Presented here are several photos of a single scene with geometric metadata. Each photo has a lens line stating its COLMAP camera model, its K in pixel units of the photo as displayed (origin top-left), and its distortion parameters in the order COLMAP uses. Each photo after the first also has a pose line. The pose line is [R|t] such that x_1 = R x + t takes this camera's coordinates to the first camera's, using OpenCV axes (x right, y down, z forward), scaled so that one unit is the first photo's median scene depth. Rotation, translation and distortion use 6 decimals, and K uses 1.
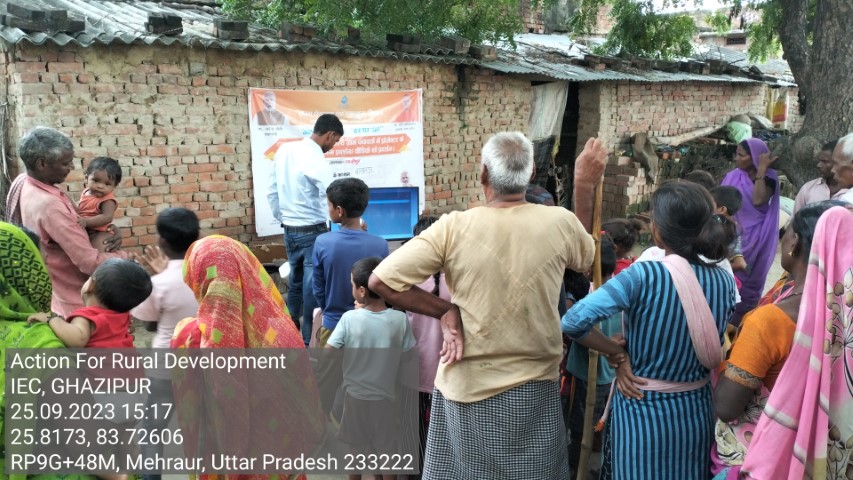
lens RADIAL K [[679.5, 0, 427.9], [0, 679.5, 245.1], [0, 0, 1]] dist [0.105970, -0.196363]
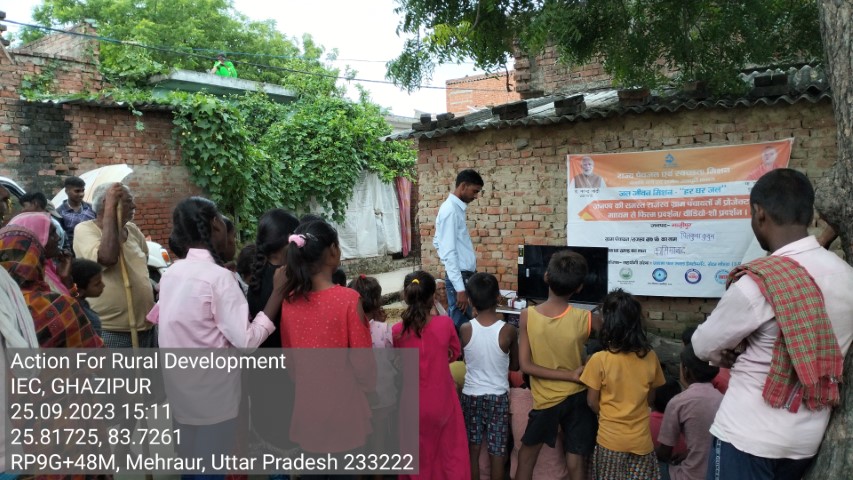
lens RADIAL K [[679.5, 0, 427.9], [0, 679.5, 245.1], [0, 0, 1]] dist [0.105970, -0.196363]
pose [[0.332474, 0.052543, -0.941648, 0.706271], [-0.161429, 0.986882, -0.001930, -0.045680], [0.929194, 0.152651, 0.336595, 0.431054]]
